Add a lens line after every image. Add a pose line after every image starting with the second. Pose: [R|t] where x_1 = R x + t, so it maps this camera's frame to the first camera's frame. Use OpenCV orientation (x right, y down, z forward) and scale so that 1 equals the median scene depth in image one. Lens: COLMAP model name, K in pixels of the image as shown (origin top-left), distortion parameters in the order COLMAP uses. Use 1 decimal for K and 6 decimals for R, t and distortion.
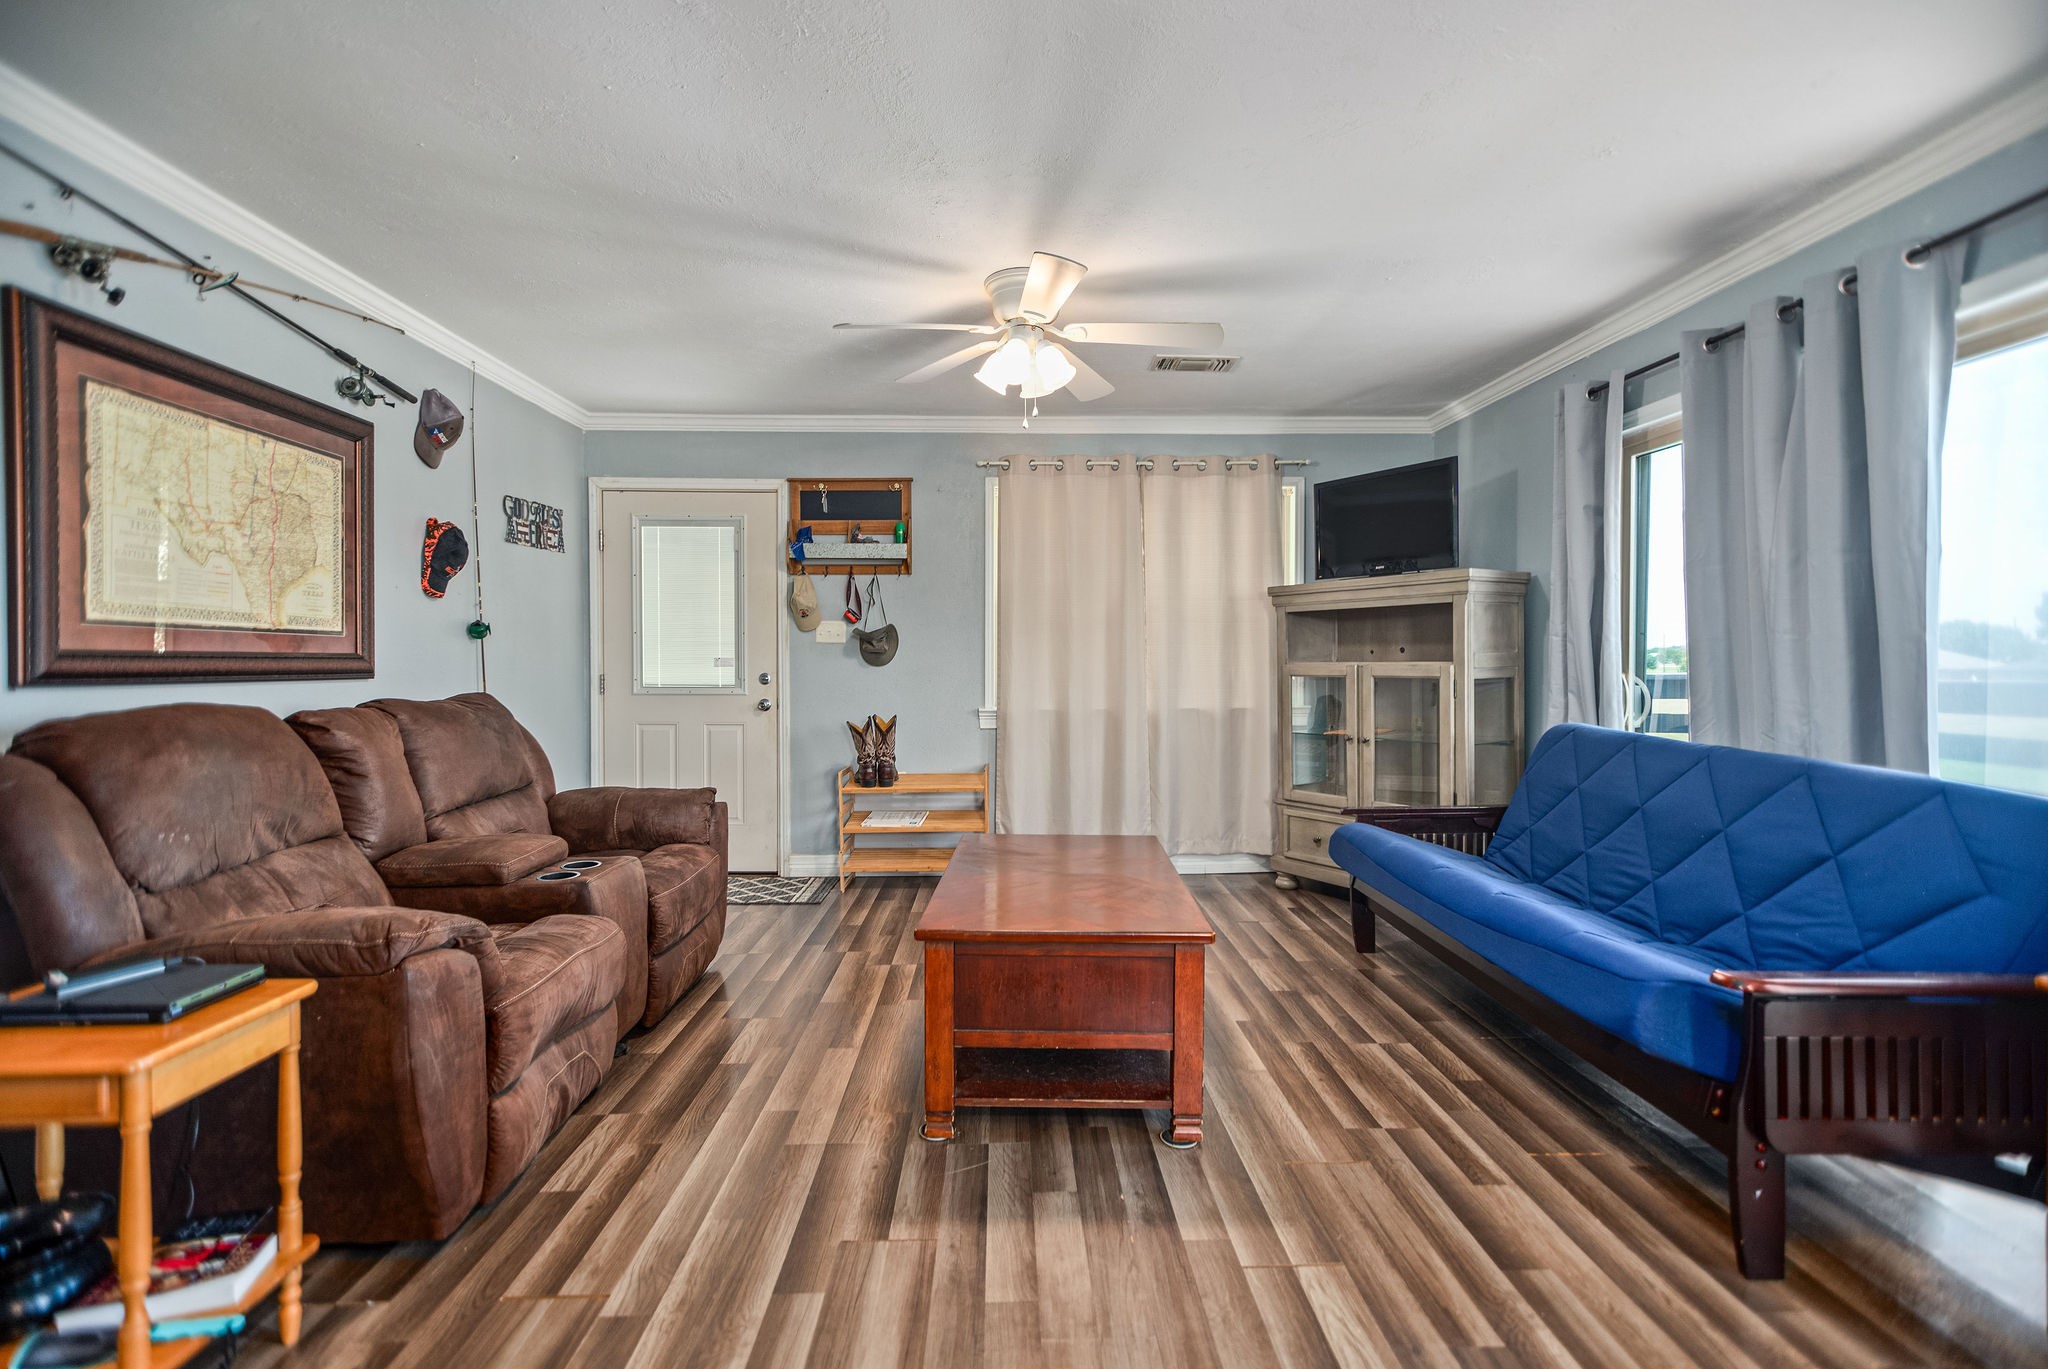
lens RADIAL K [[923.5, 0, 1028.3], [0, 923.5, 679.4], [0, 0, 1]] dist [0.008710, 0.003003]
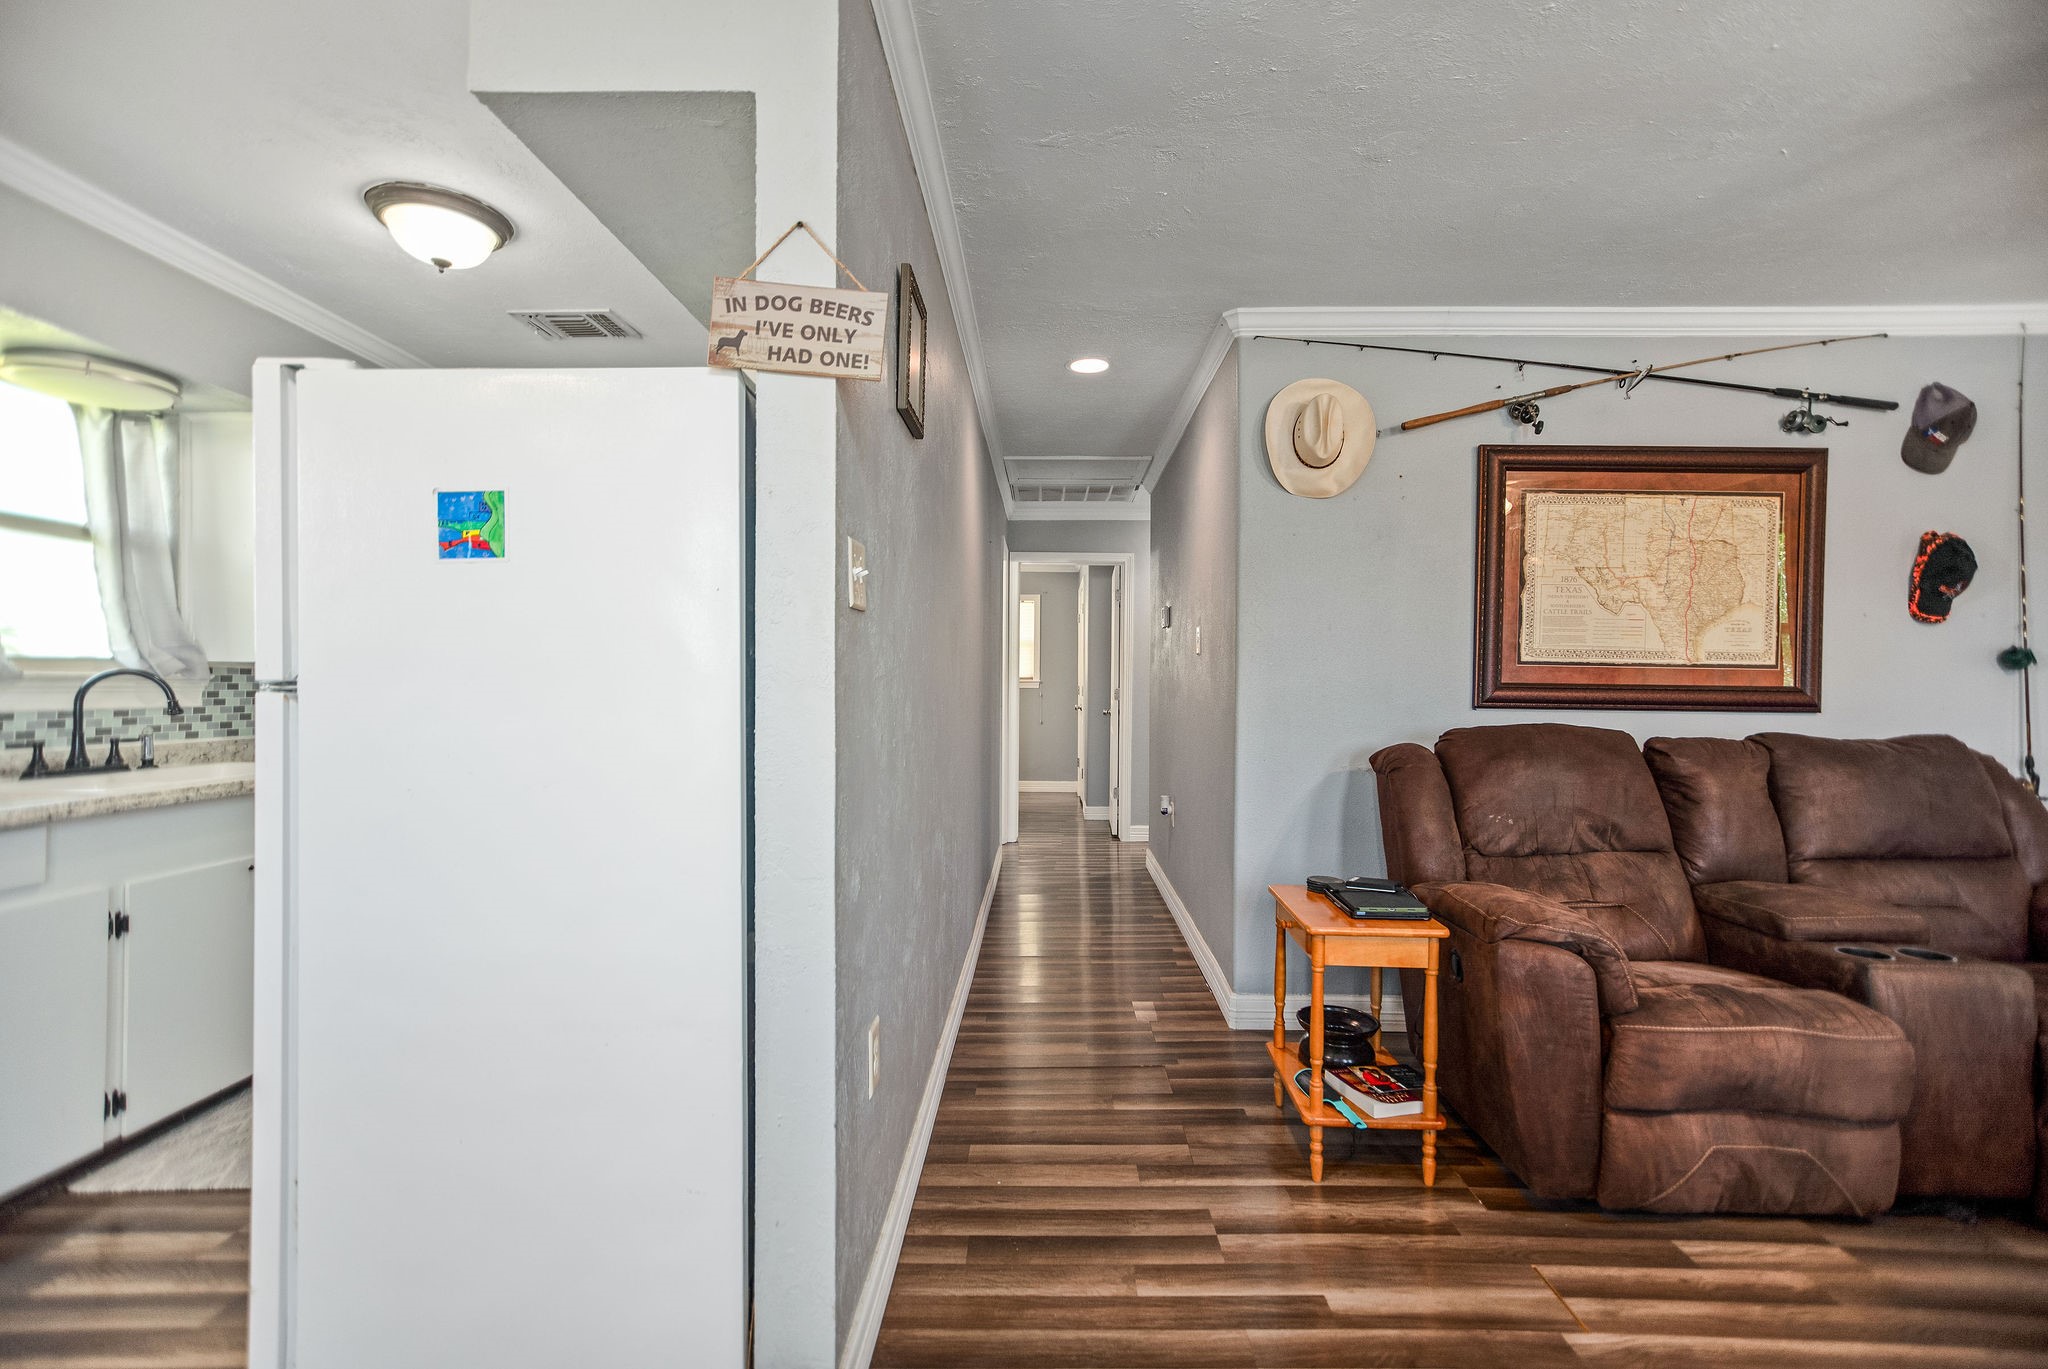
lens RADIAL K [[923.5, 0, 1032.4], [0, 923.5, 692.5], [0, 0, 1]] dist [0.008710, 0.003003]
pose [[-0.039812, 0.012889, -0.999124, 0.373494], [-0.033730, 0.999330, 0.014236, -0.010677], [0.998638, 0.034267, -0.039350, 0.281044]]
